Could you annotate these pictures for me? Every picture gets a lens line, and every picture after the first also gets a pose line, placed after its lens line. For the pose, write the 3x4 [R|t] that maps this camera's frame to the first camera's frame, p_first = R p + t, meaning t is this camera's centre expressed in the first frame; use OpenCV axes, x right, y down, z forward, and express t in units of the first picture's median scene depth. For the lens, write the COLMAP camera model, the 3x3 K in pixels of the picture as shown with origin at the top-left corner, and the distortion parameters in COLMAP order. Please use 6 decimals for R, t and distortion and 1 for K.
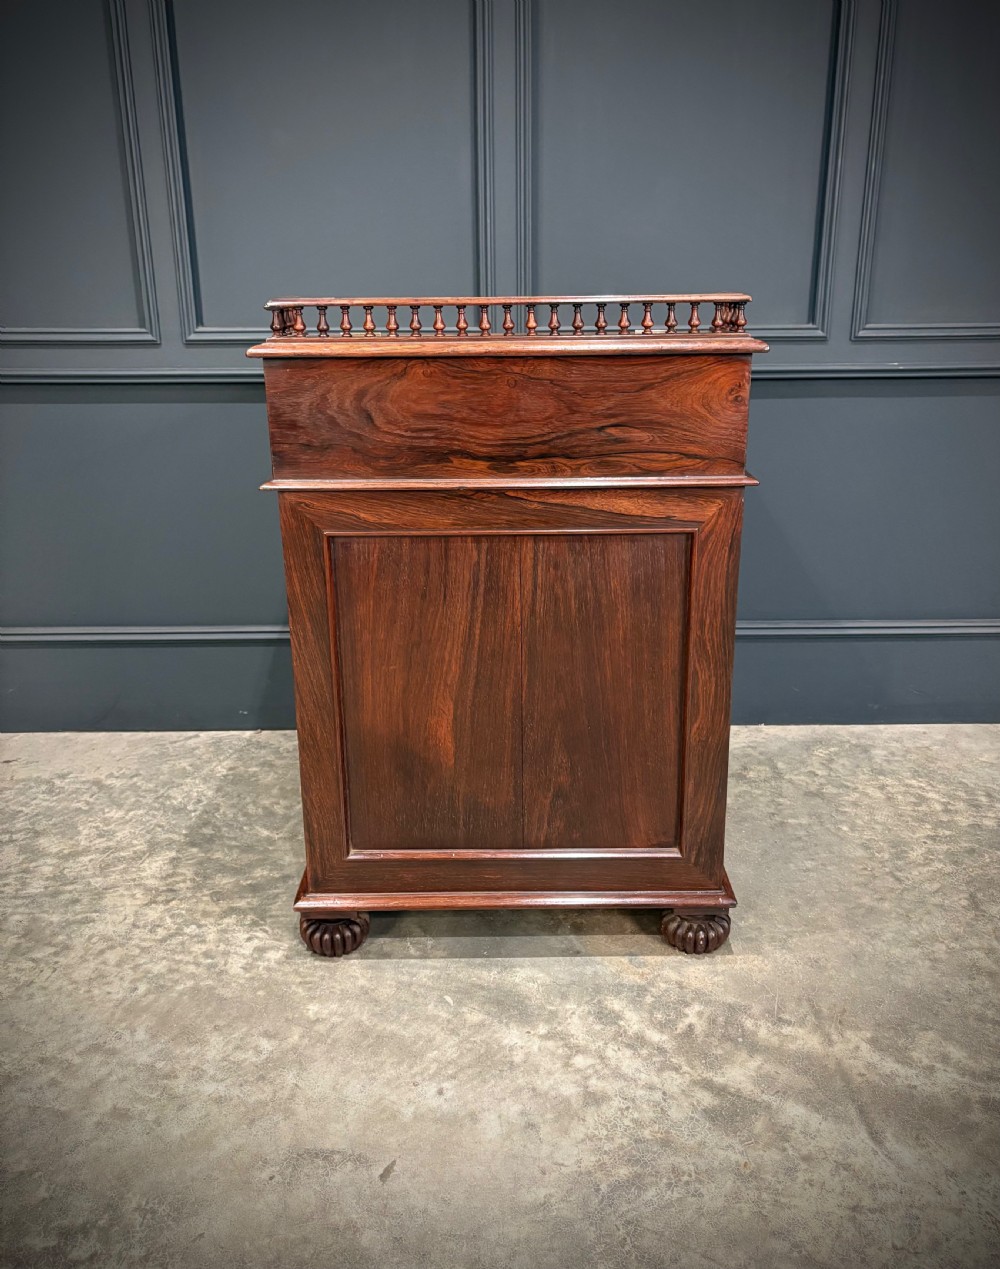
lens RADIAL K [[947.7, 0, 508.1], [0, 947.7, 614.6], [0, 0, 1]] dist [0.007283, 0.001557]
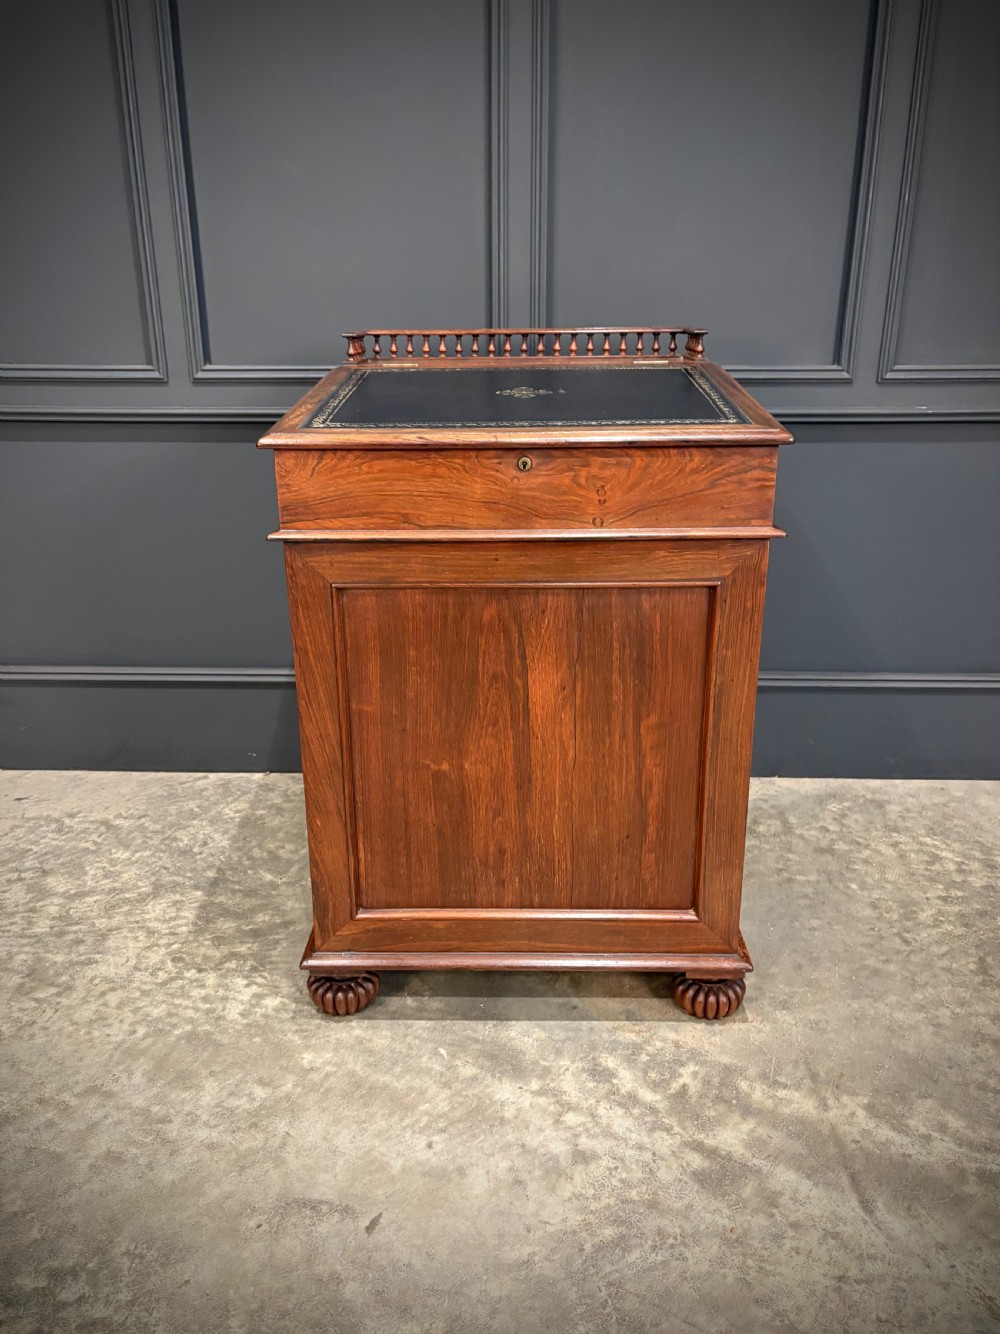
lens RADIAL K [[952.5, 0, 502.2], [0, 952.5, 689.4], [0, 0, 1]] dist [0.002174, 0.010082]
pose [[0.999340, 0.016830, -0.032195, 0.024584], [-0.015486, 0.999017, 0.041543, -0.017650], [0.032863, -0.041017, 0.998618, 0.014251]]
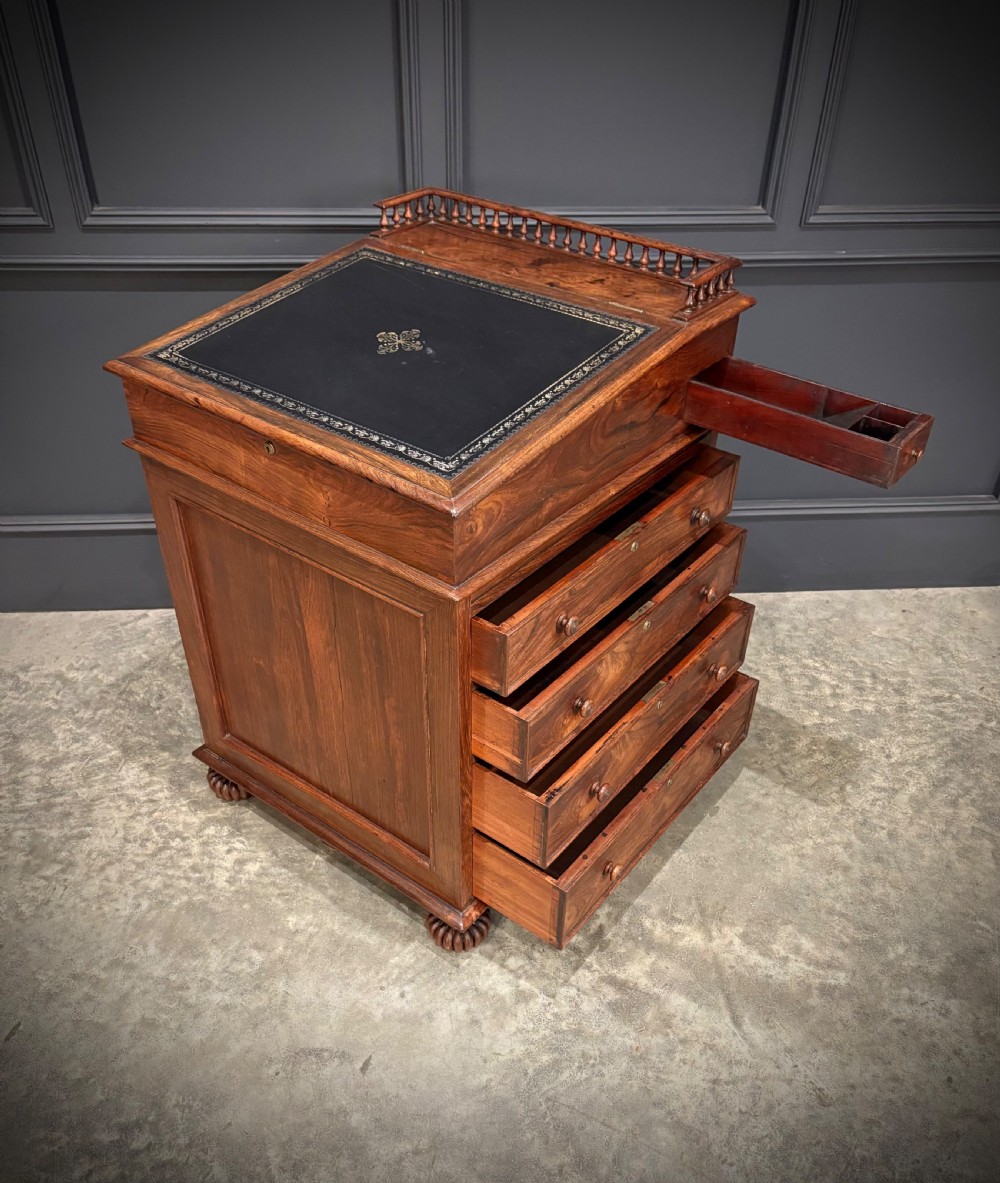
lens RADIAL K [[949.8, 0, 488.5], [0, 949.8, 665.0], [0, 0, 1]] dist [-0.013023, 0.045436]
pose [[0.998324, -0.020806, 0.054009, -0.013401], [0.000364, 0.935393, 0.353609, -0.297069], [-0.057877, -0.352996, 0.933833, -0.026712]]
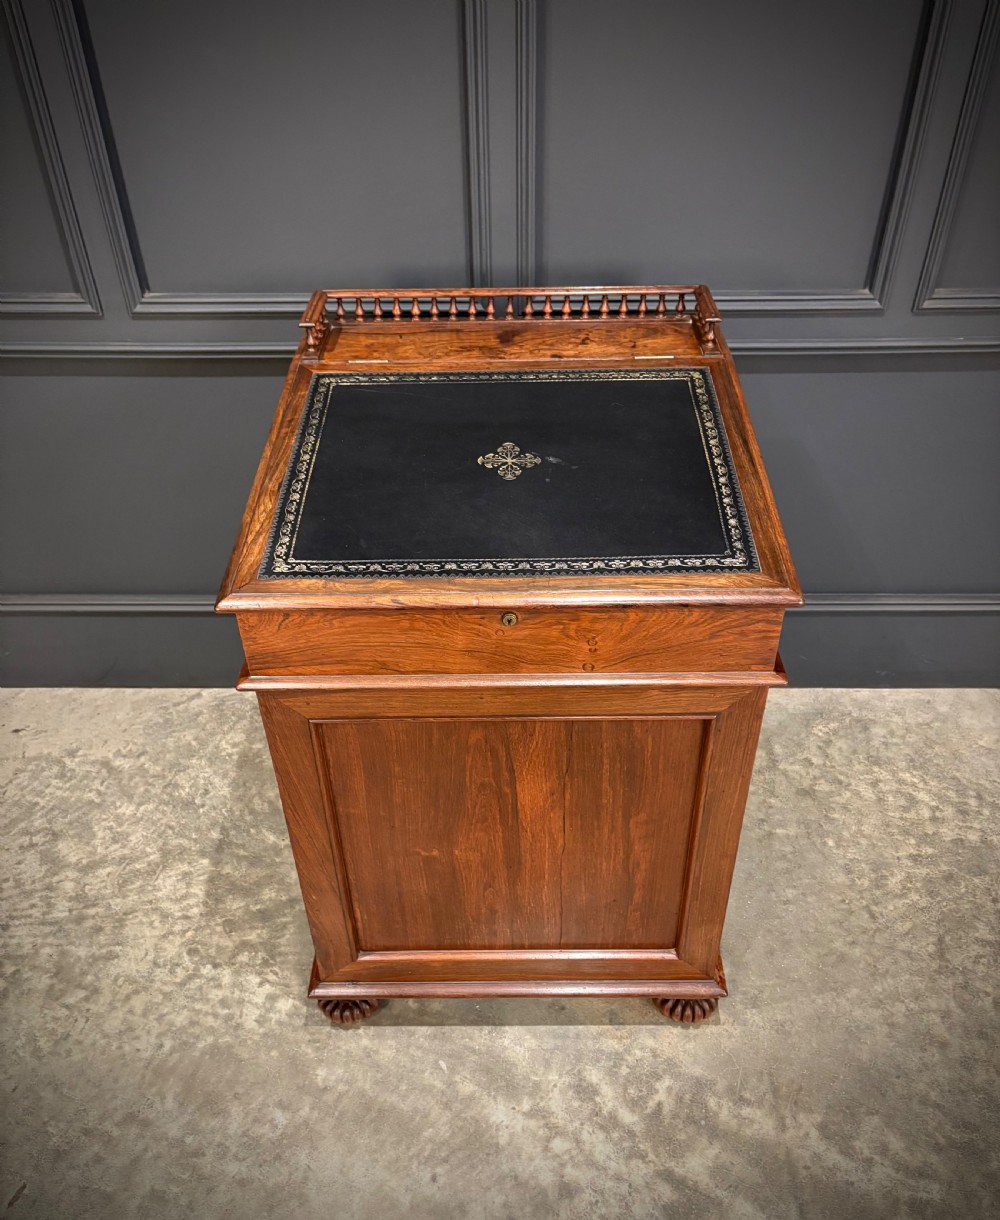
lens RADIAL K [[943.7, 0, 507.0], [0, 943.7, 661.1], [0, 0, 1]] dist [-0.006365, 0.029861]
pose [[0.999766, 0.010230, -0.019039, 0.026688], [-0.002897, 0.936374, 0.350992, -0.402166], [0.021418, -0.350855, 0.936185, 0.129734]]
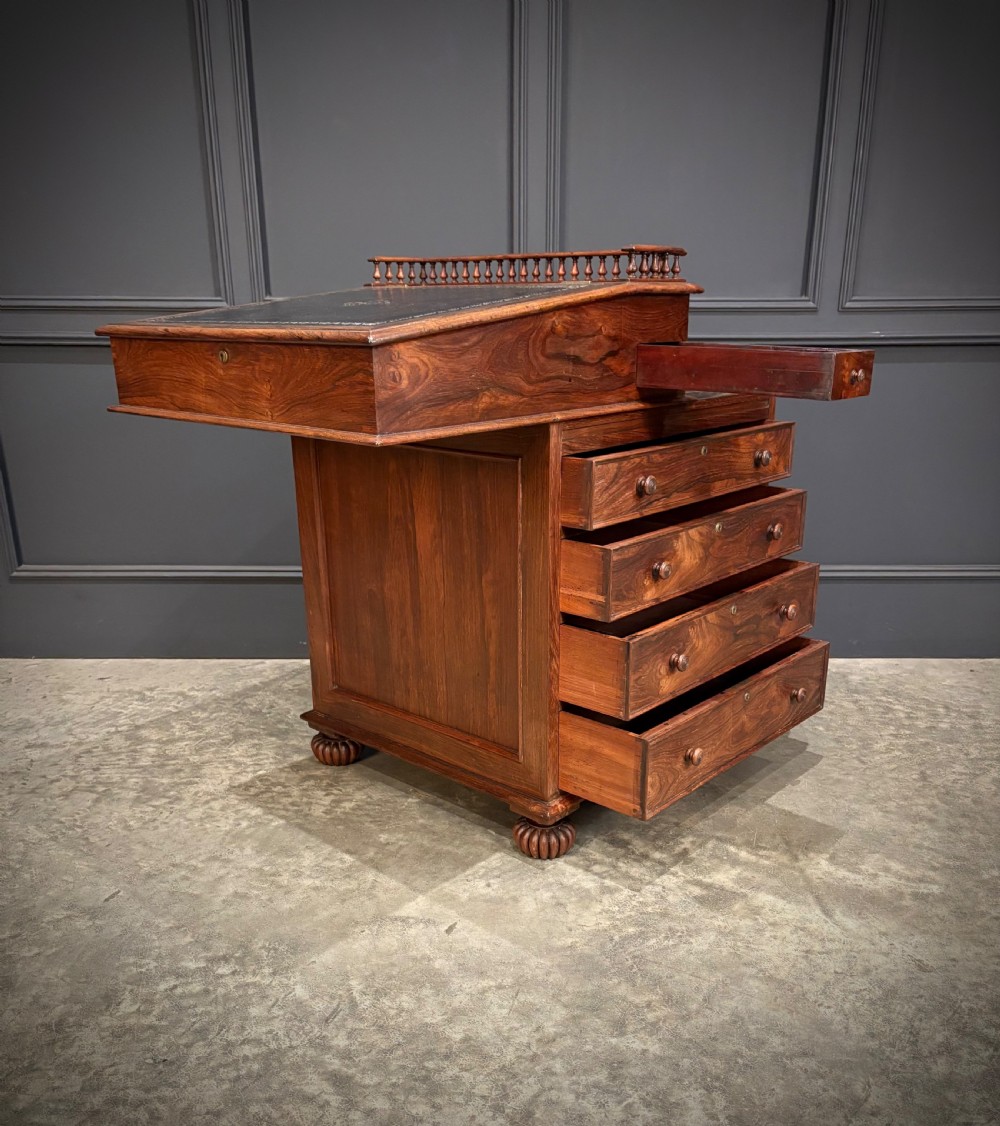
lens RADIAL K [[933.2, 0, 510.4], [0, 933.2, 670.7], [0, 0, 1]] dist [0.017865, -0.009045]
pose [[0.999943, 0.008358, -0.006678, -0.029956], [-0.008045, 0.998926, 0.045622, 0.130792], [0.007052, -0.045565, 0.998936, -0.203398]]
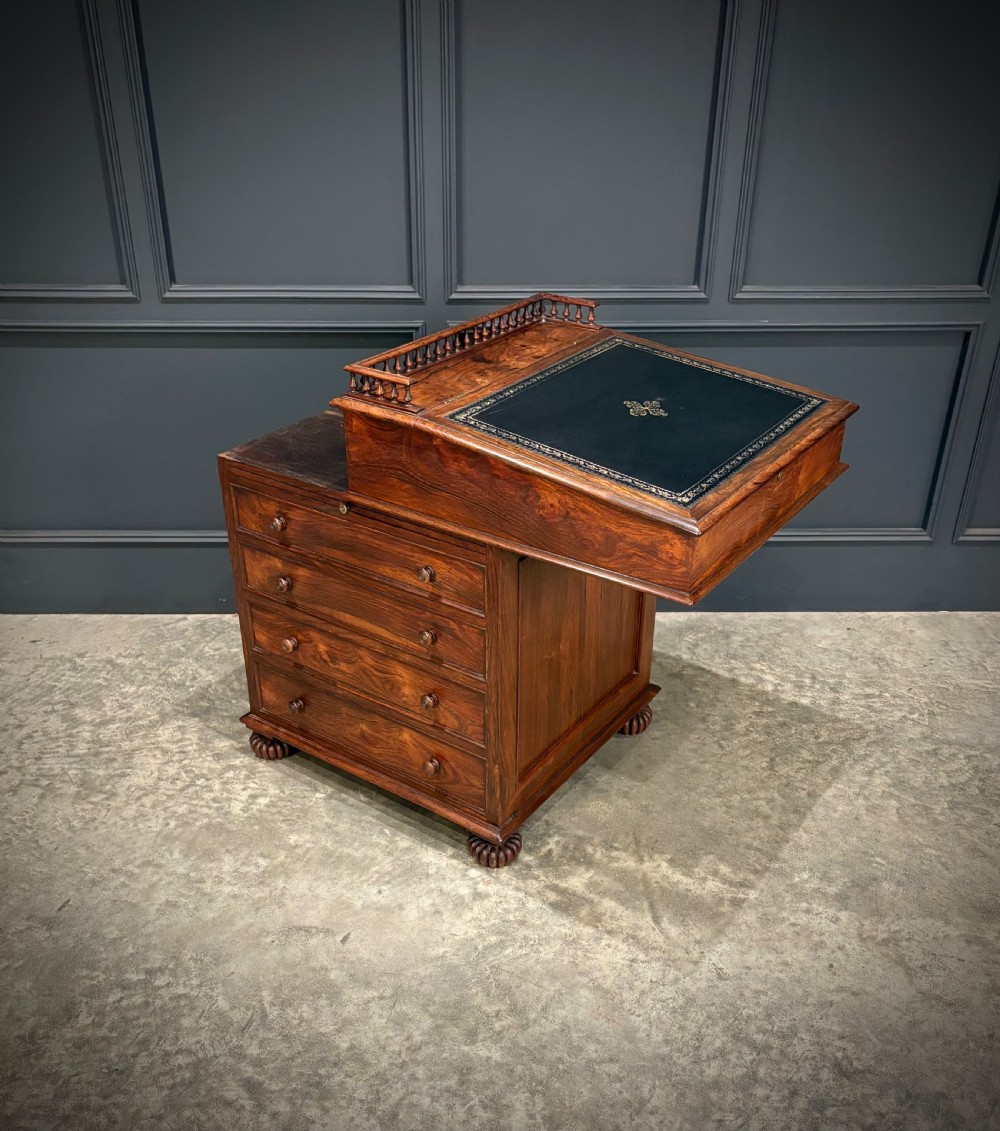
lens RADIAL K [[999.4, 0, 474.7], [0, 999.4, 619.2], [0, 0, 1]] dist [0.055476, -0.100221]
pose [[0.999964, 0.006363, 0.005576, 0.058342], [-0.007374, 0.978572, 0.205773, -0.217408], [-0.004147, -0.205807, 0.978584, -0.410129]]
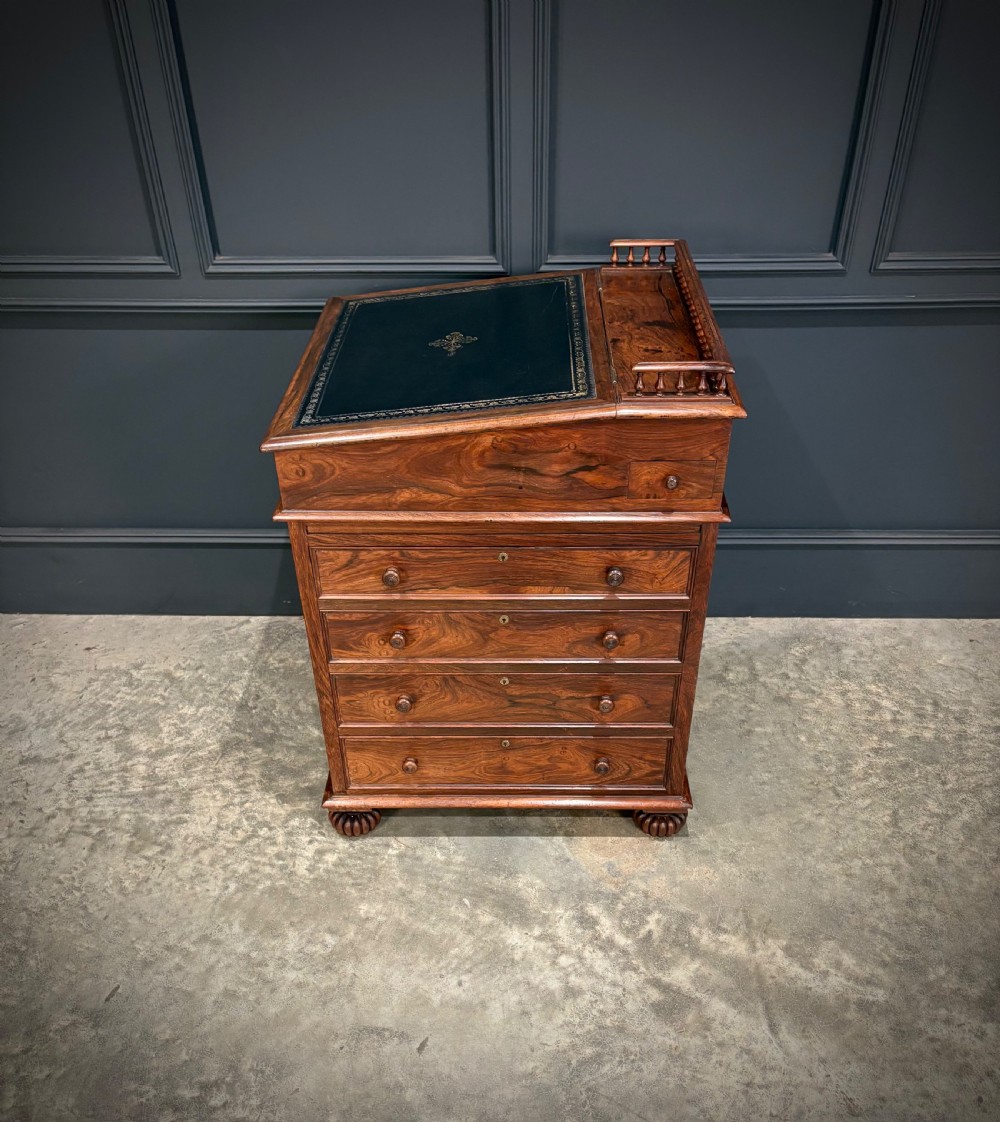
lens RADIAL K [[929.9, 0, 507.0], [0, 929.9, 655.1], [0, 0, 1]] dist [0.017865, -0.009045]
pose [[0.999510, 0.015416, -0.027240, 0.021457], [-0.005344, 0.941566, 0.336787, -0.329958], [0.030840, -0.336476, 0.941187, -0.084897]]
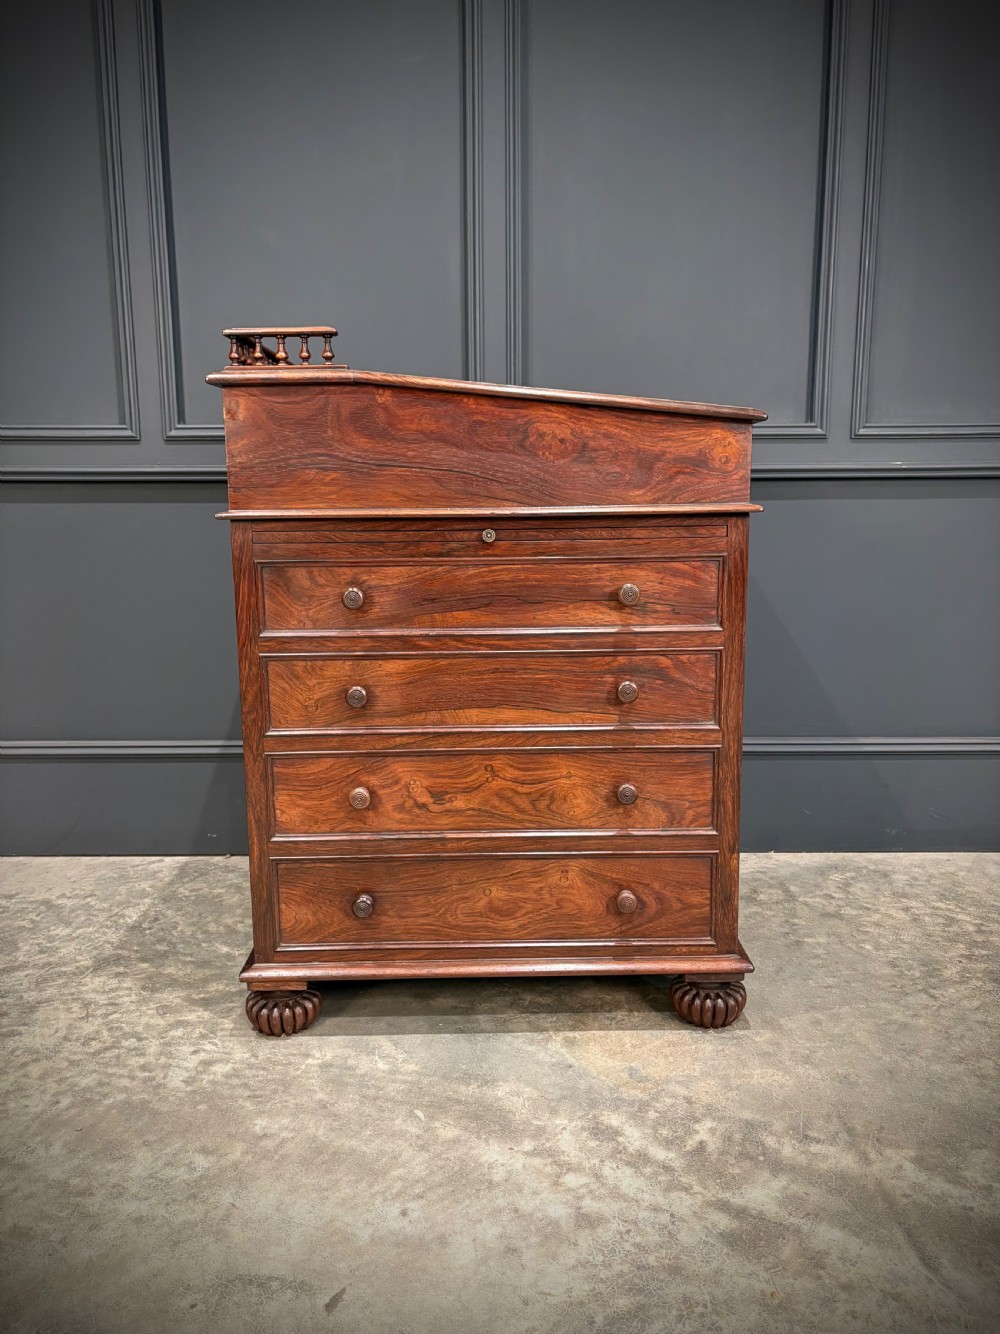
lens RADIAL K [[952.5, 0, 502.8], [0, 952.5, 693.9], [0, 0, 1]] dist [0.002174, 0.010082]
pose [[0.999983, 0.003383, -0.004833, 0.015059], [-0.003971, 0.991857, -0.127295, 0.130726], [0.004363, 0.127312, 0.991853, 0.090554]]
